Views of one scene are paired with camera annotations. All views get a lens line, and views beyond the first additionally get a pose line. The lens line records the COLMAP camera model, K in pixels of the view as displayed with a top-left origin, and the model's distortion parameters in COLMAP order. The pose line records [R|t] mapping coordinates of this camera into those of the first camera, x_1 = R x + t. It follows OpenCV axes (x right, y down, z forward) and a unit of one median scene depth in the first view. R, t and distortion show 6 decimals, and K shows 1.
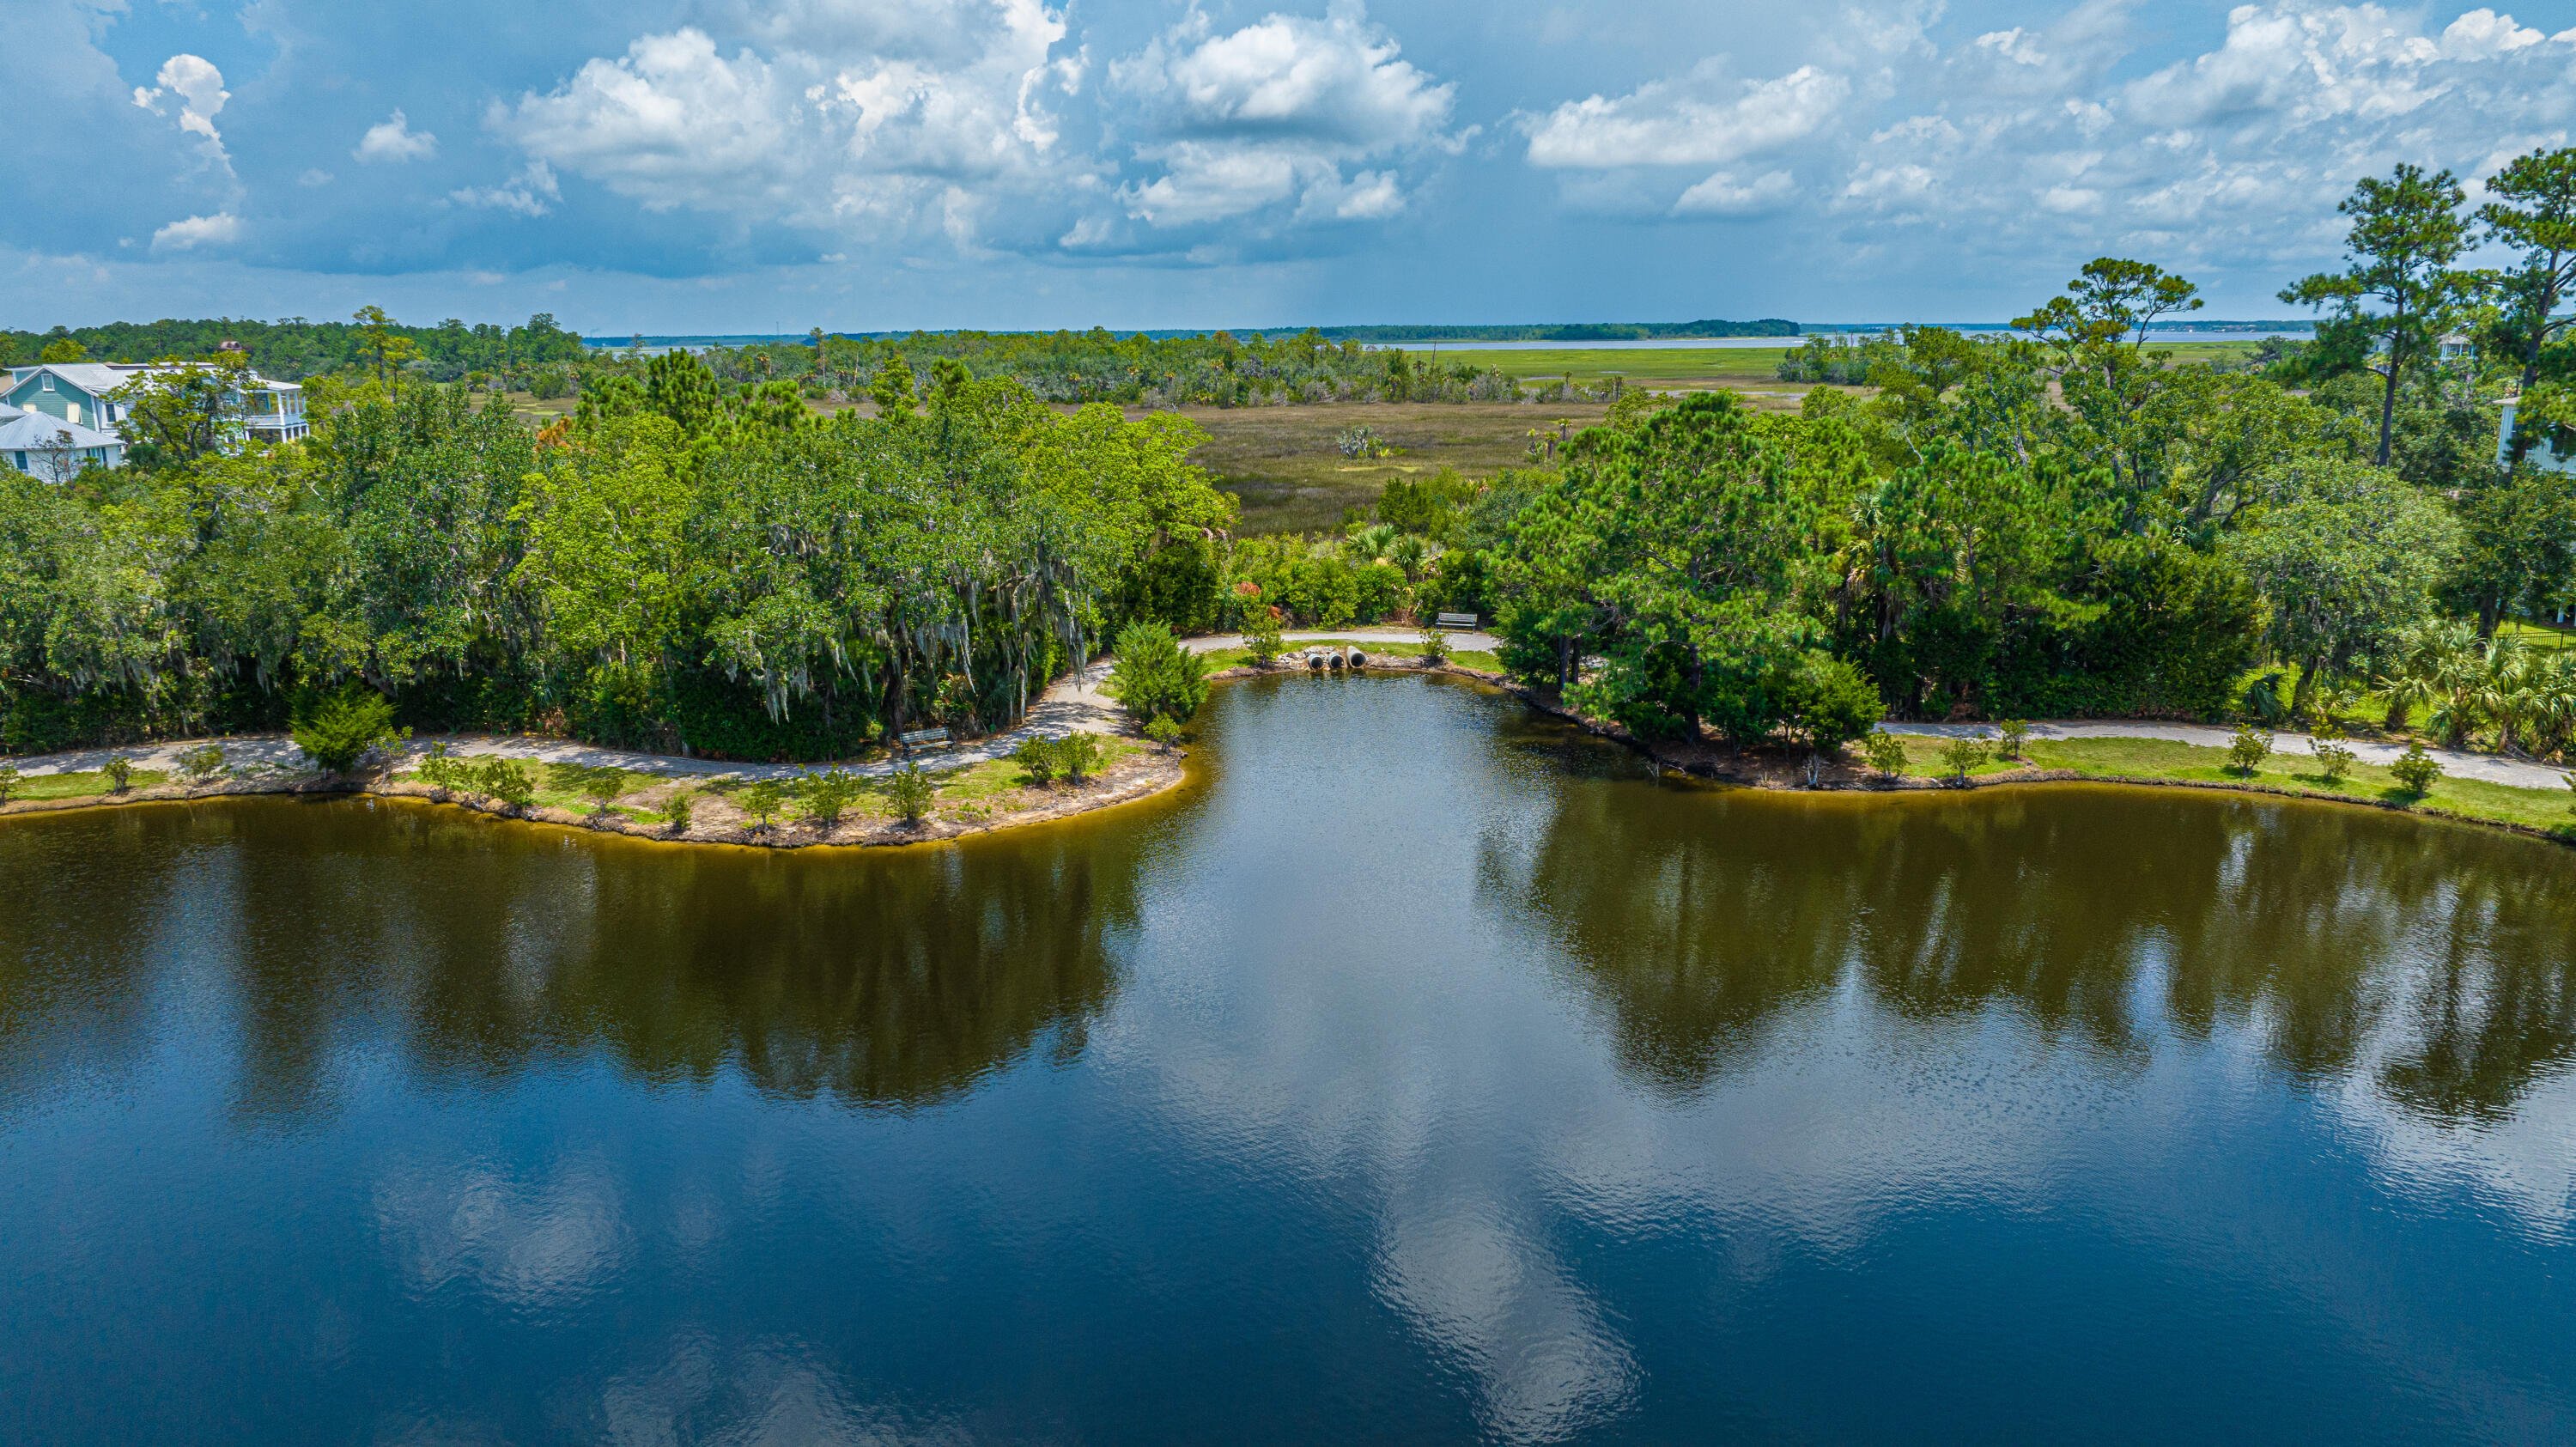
lens RADIAL K [[1849.9, 0, 1288.0], [0, 1849.9, 723.5], [0, 0, 1]] dist [-0.045658, 0.068890]
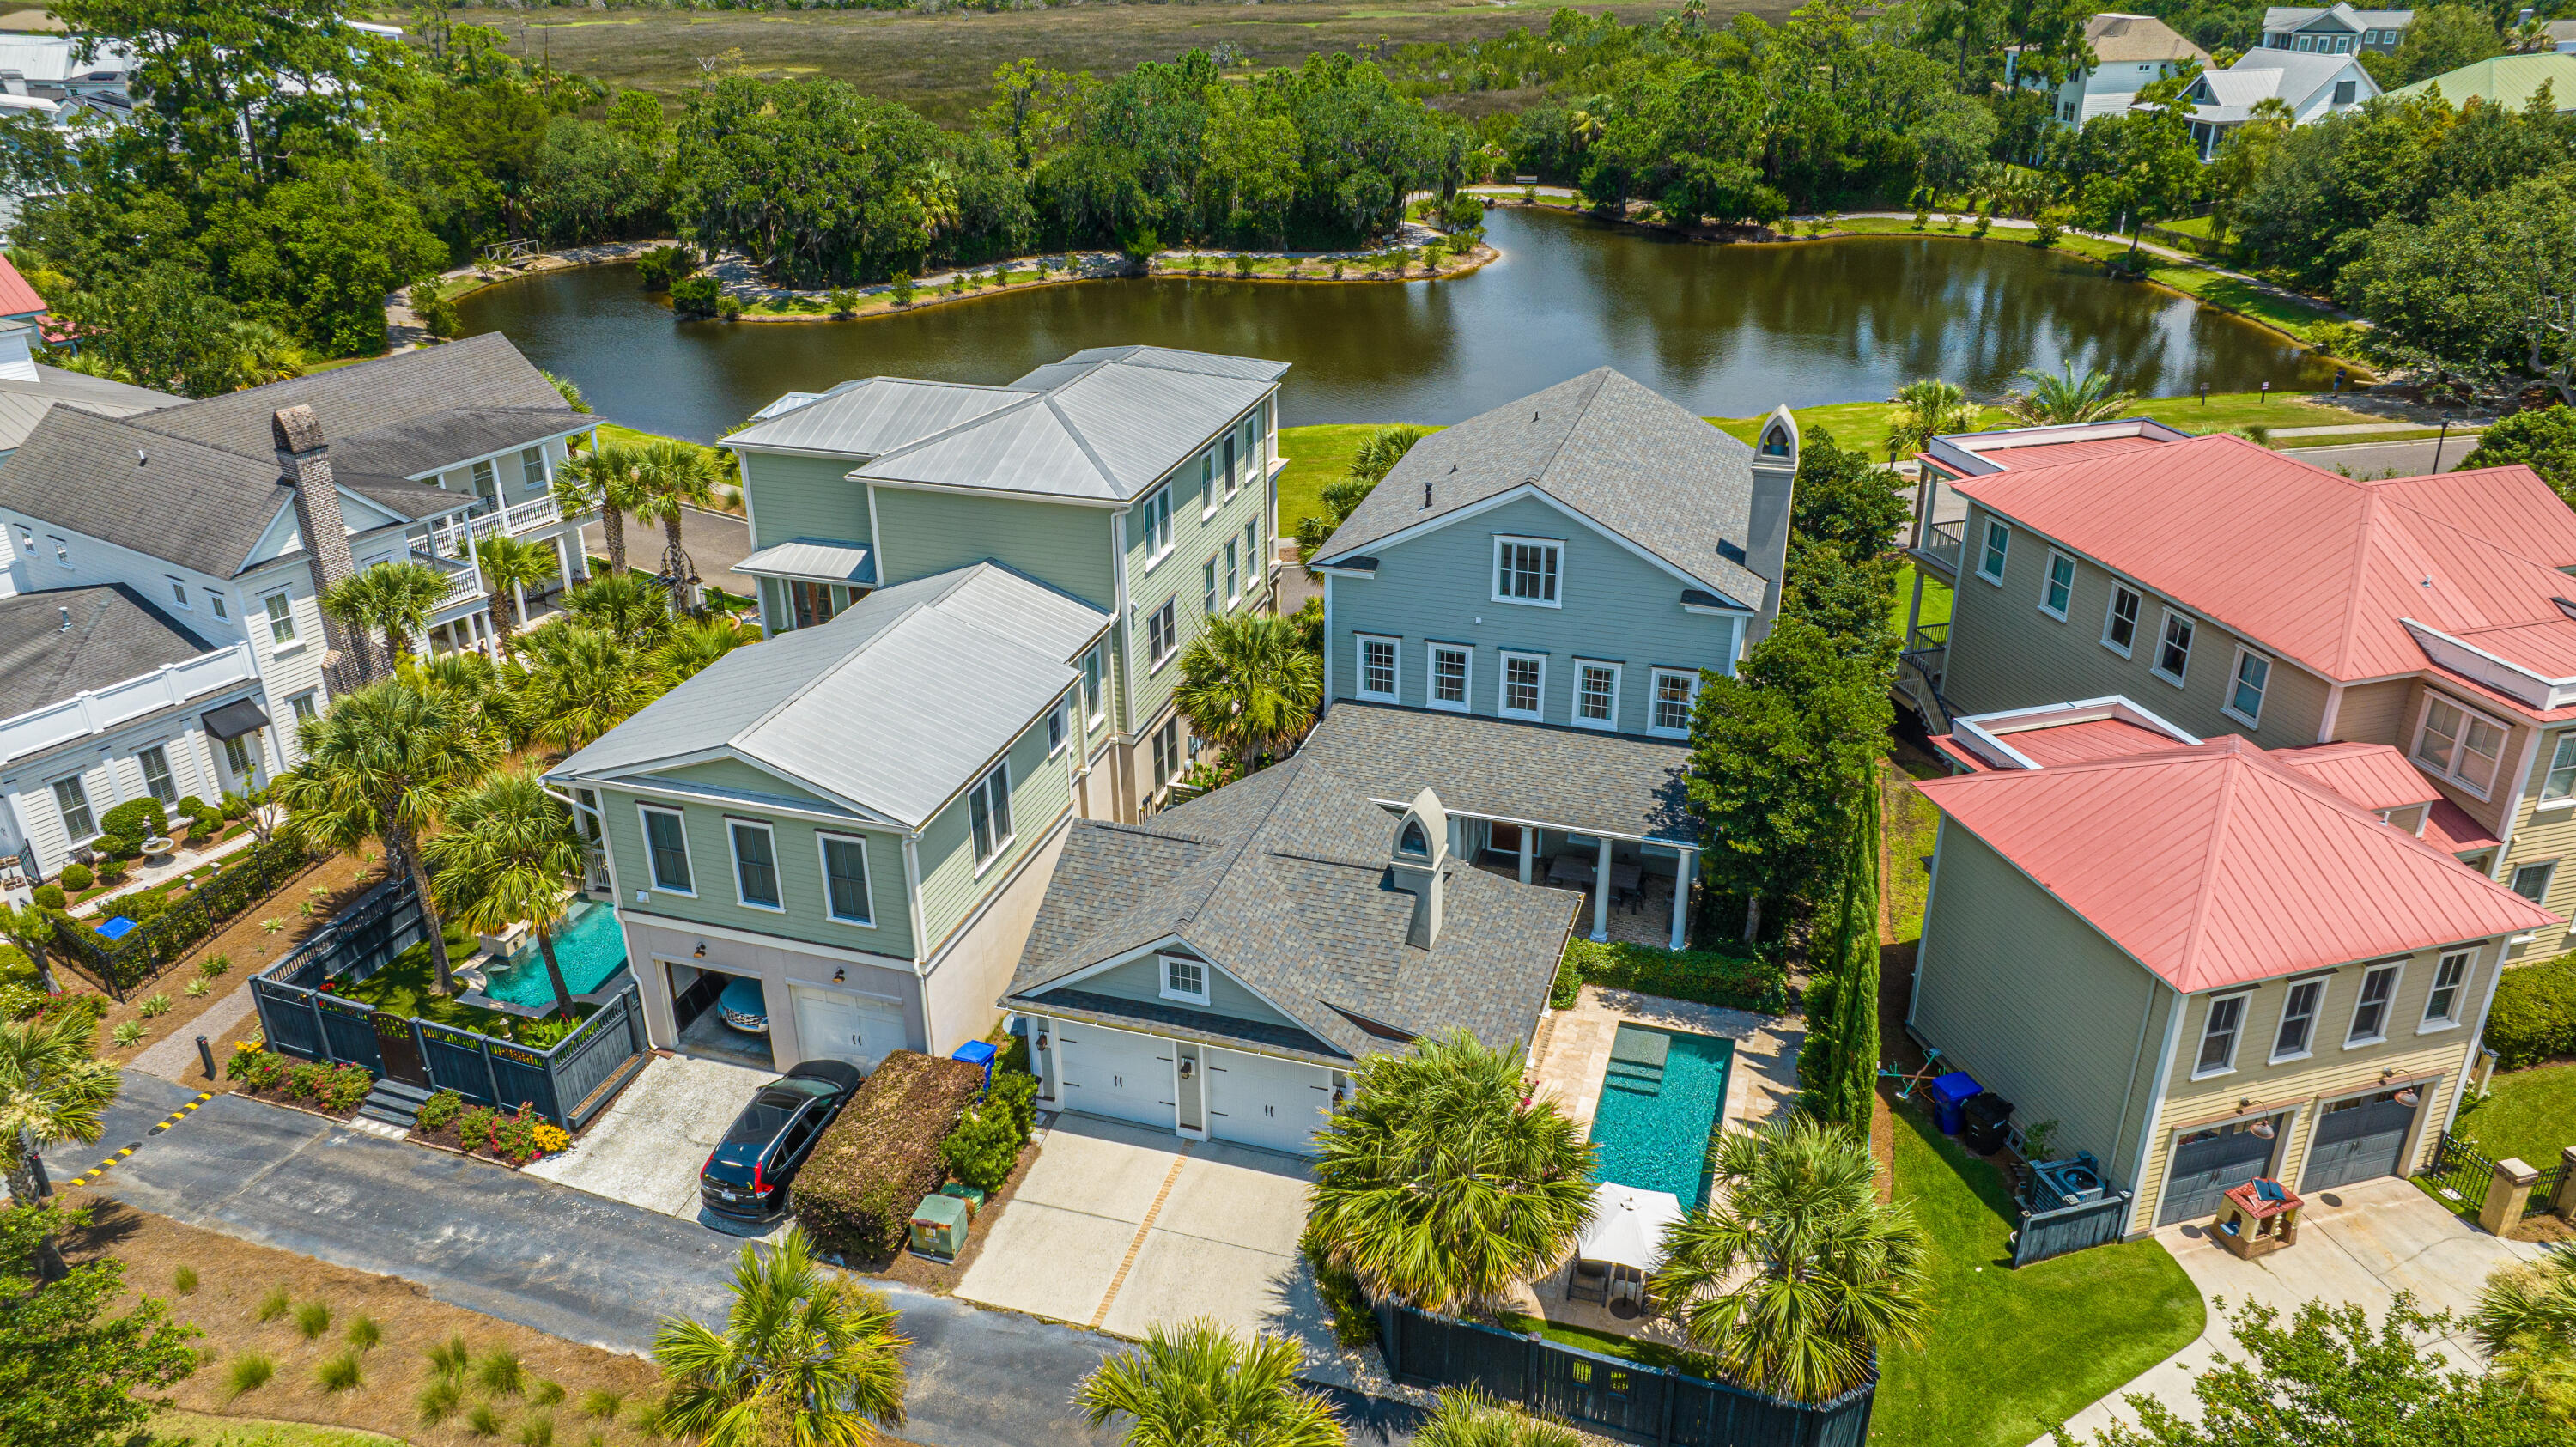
lens RADIAL K [[1849.9, 0, 1288.0], [0, 1849.9, 723.5], [0, 0, 1]] dist [-0.045658, 0.068890]
pose [[0.969250, -0.101468, 0.224182, -0.866736], [0.050557, 0.973705, 0.222131, 0.077522], [-0.240827, -0.203967, 0.948894, -1.195803]]
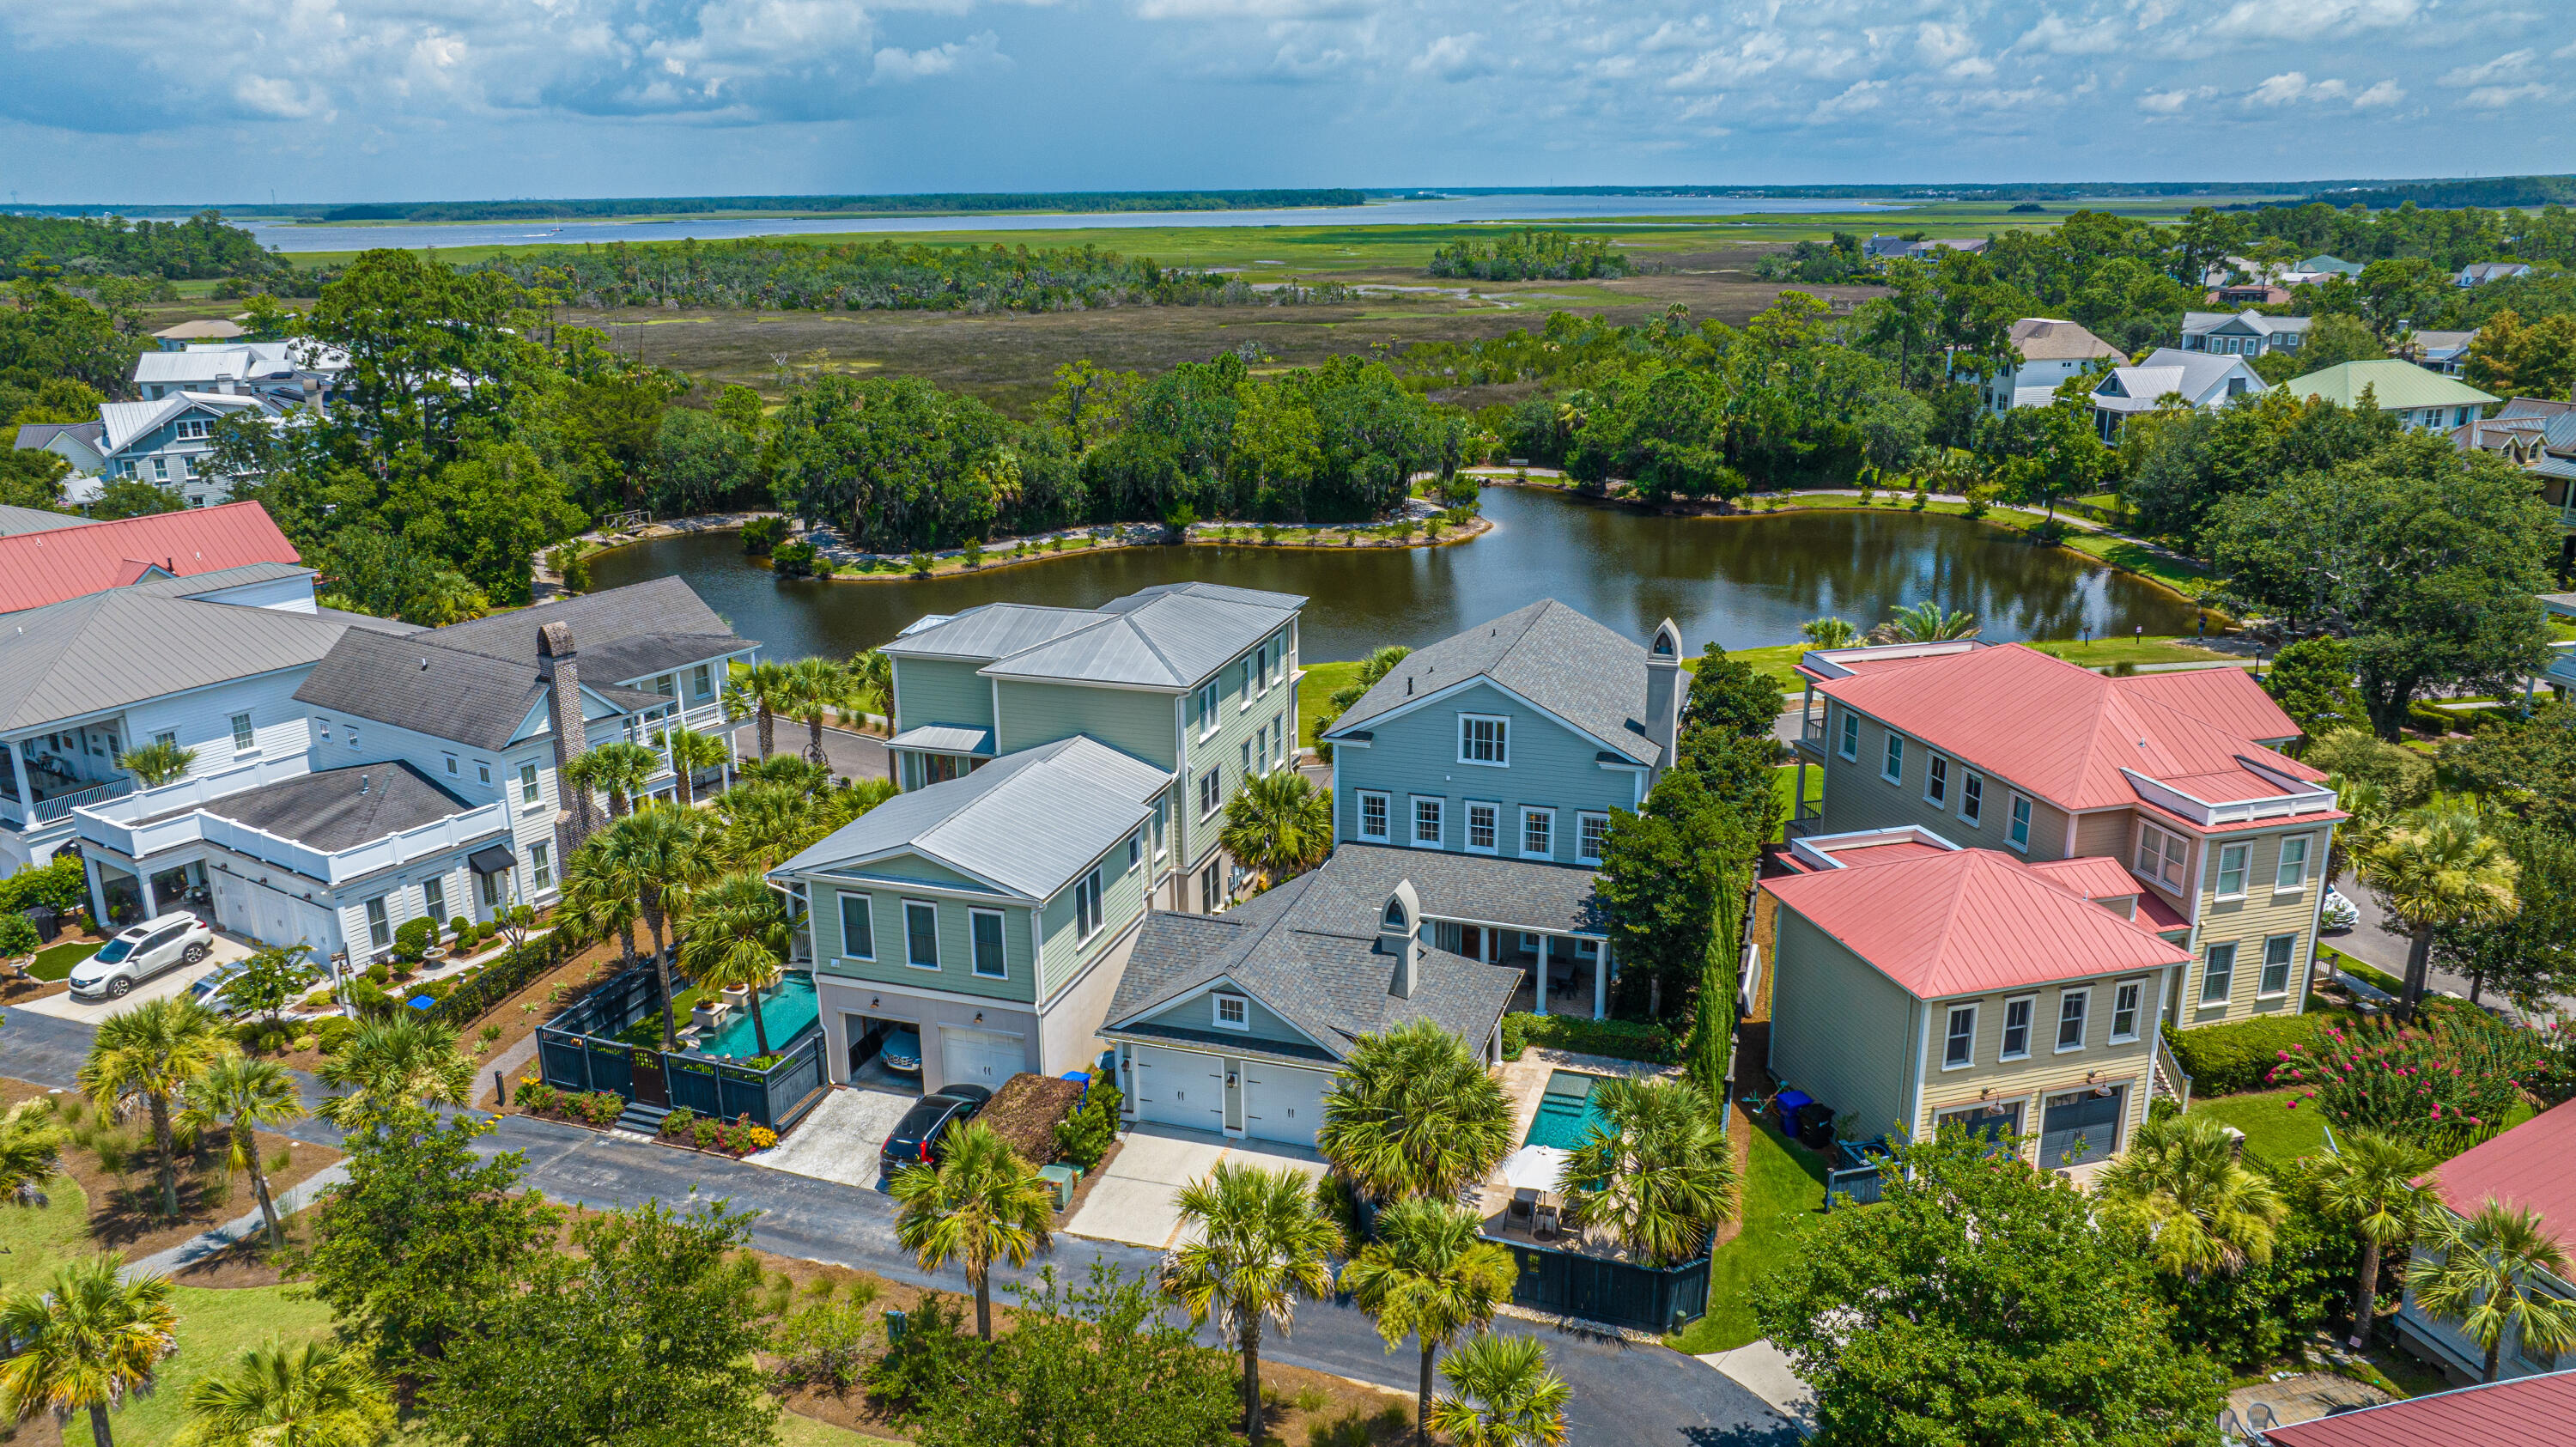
lens RADIAL K [[1857.7, 0, 1288.0], [0, 1857.7, 723.5], [0, 0, 1]] dist [-0.003381, -0.002531]
pose [[0.971817, -0.065156, 0.226554, -0.933605], [0.049249, 0.995954, 0.075172, 0.098615], [-0.230535, -0.061896, 0.971093, -1.464244]]
